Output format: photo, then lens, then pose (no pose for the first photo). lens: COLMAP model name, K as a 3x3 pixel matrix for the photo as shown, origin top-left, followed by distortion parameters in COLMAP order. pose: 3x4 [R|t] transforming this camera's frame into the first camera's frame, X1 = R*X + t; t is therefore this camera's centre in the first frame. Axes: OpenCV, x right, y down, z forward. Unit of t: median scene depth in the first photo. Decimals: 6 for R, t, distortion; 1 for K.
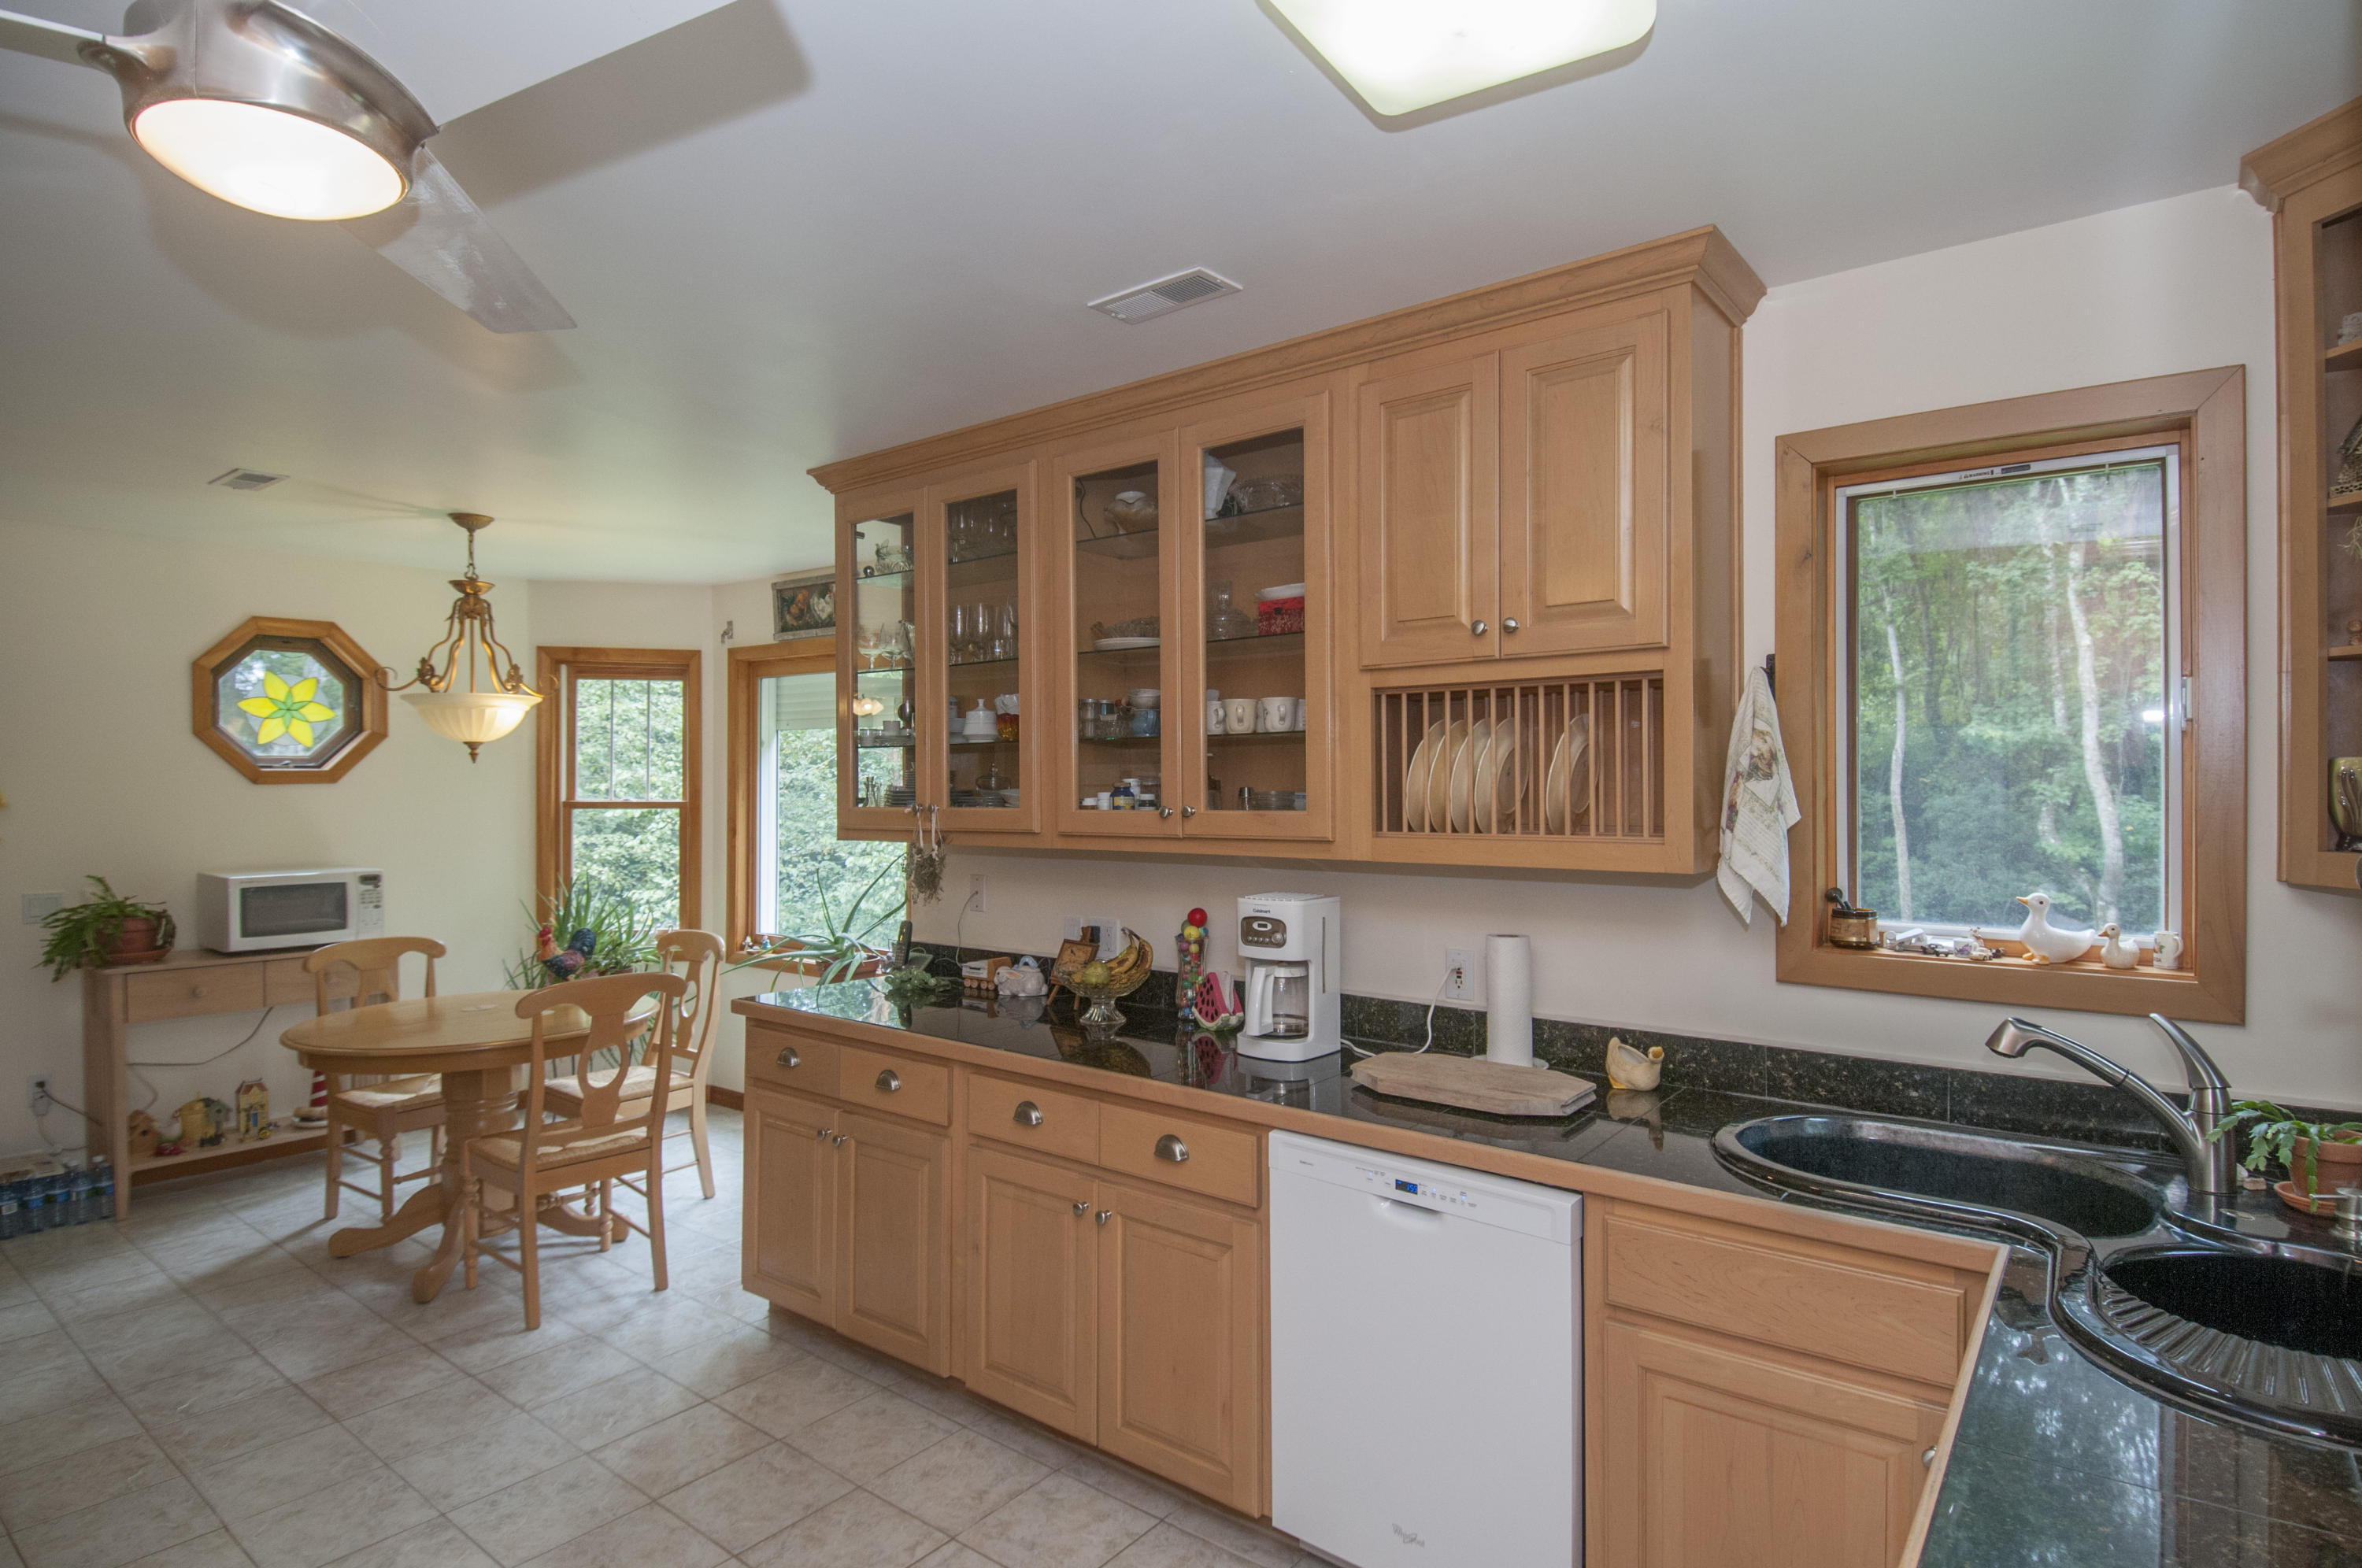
lens RADIAL K [[1221.8, 0, 1204.9], [0, 1221.8, 787.0], [0, 0, 1]] dist [0.049905, -0.055266]
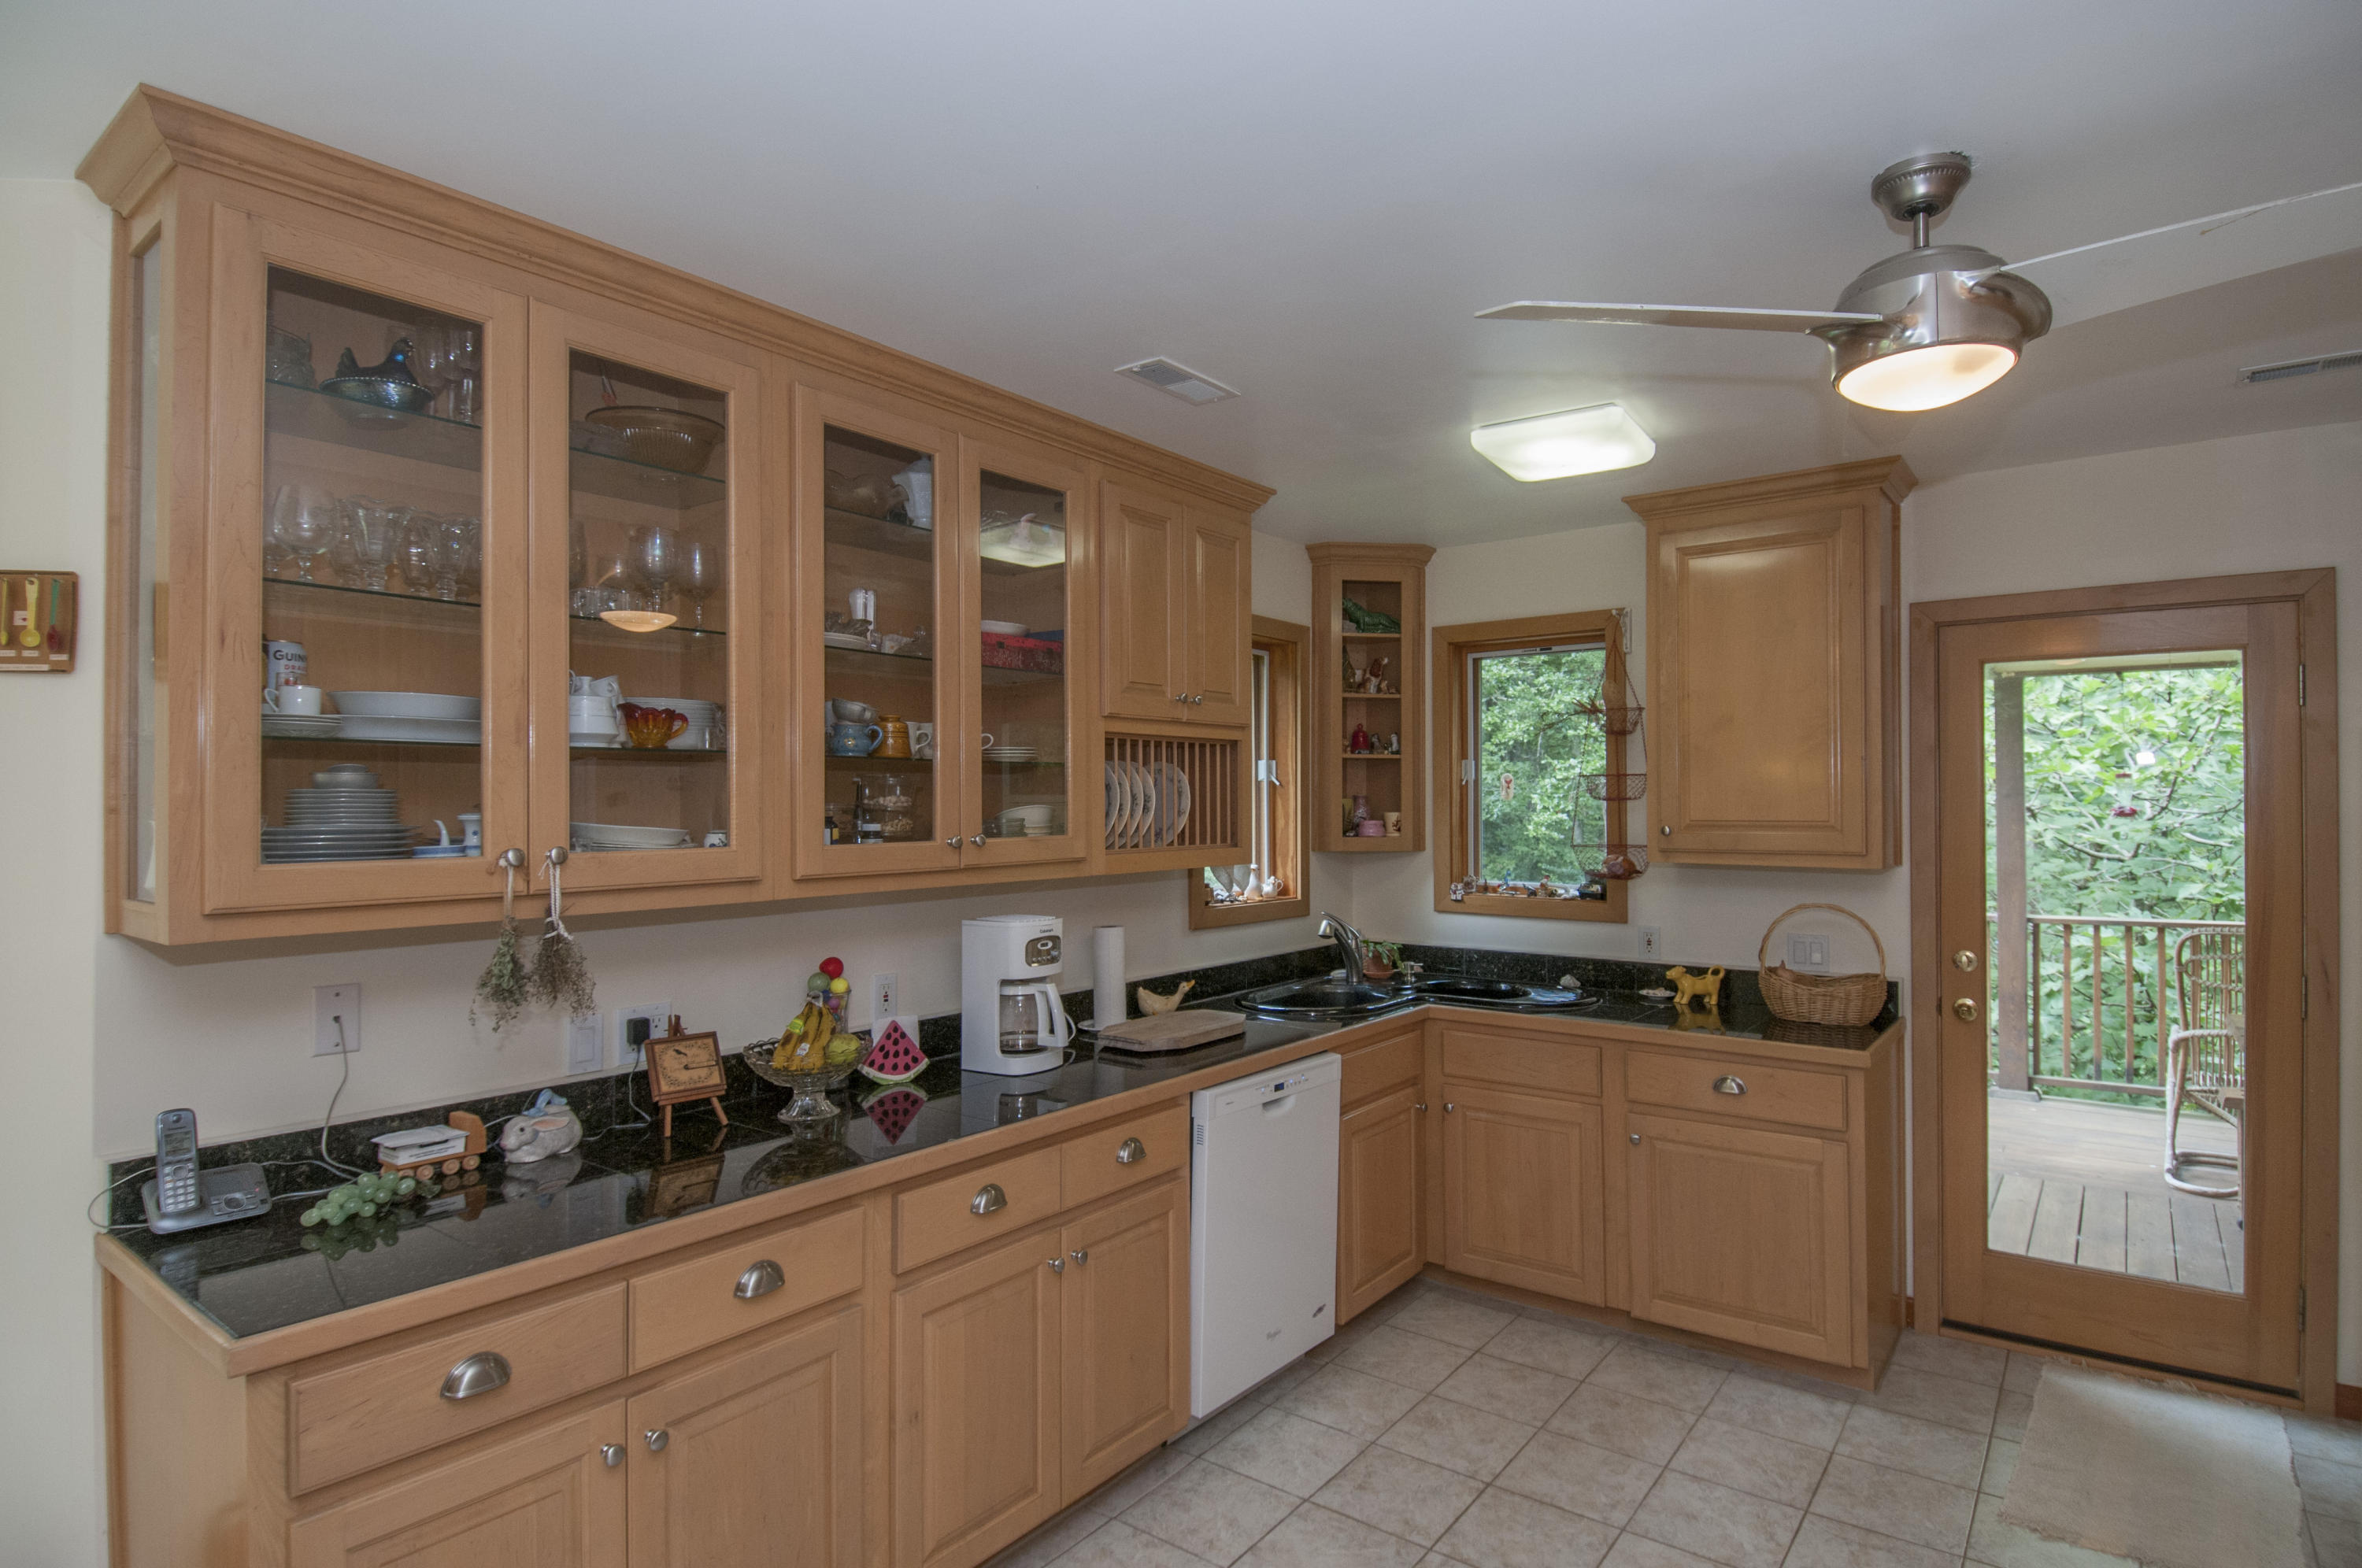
lens RADIAL K [[1221.8, 0, 1204.9], [0, 1221.8, 787.0], [0, 0, 1]] dist [0.049905, -0.055266]
pose [[-0.011155, 0.020439, 0.999729, -0.751531], [0.008667, 0.999755, -0.020343, -0.000167], [-0.999900, 0.008438, -0.011330, 0.642625]]
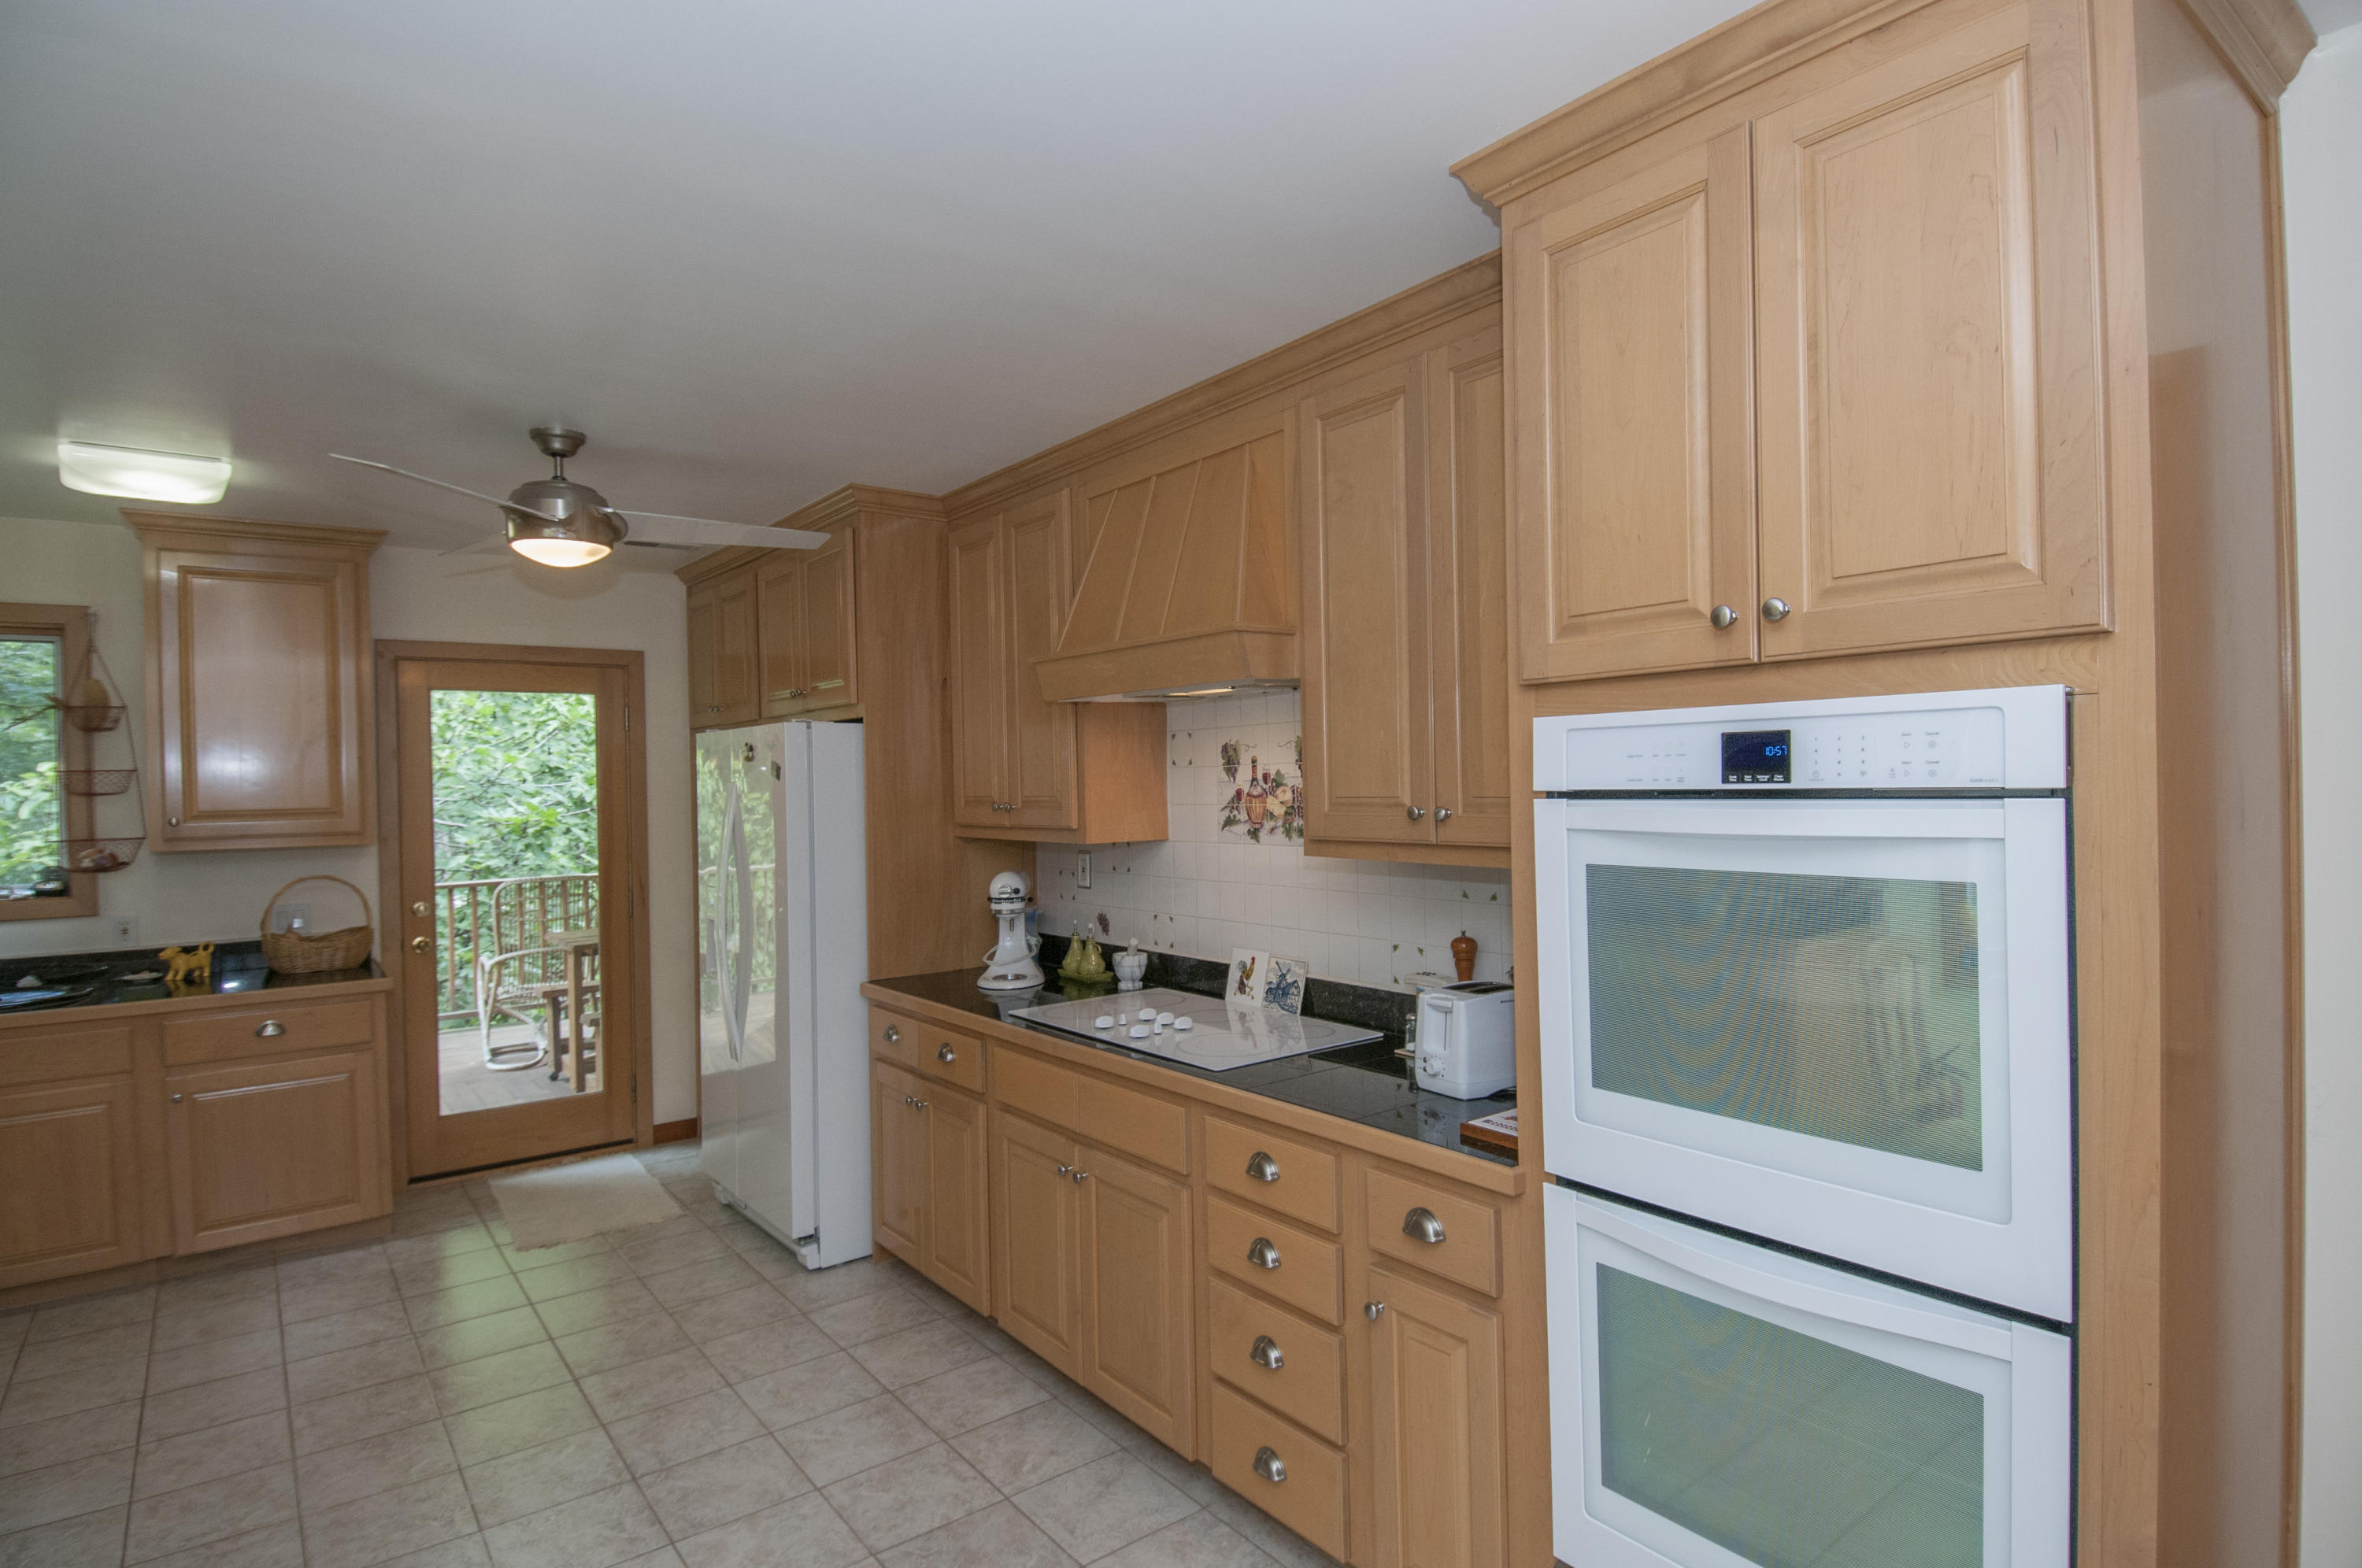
lens RADIAL K [[1212.4, 0, 1215.6], [0, 1212.4, 786.1], [0, 0, 1]] dist [0.047589, -0.052587]
pose [[-0.969281, 0.023363, 0.244845, -0.924873], [0.027113, 0.999561, 0.011956, -0.001905], [-0.244459, 0.018228, -0.969488, 1.084834]]
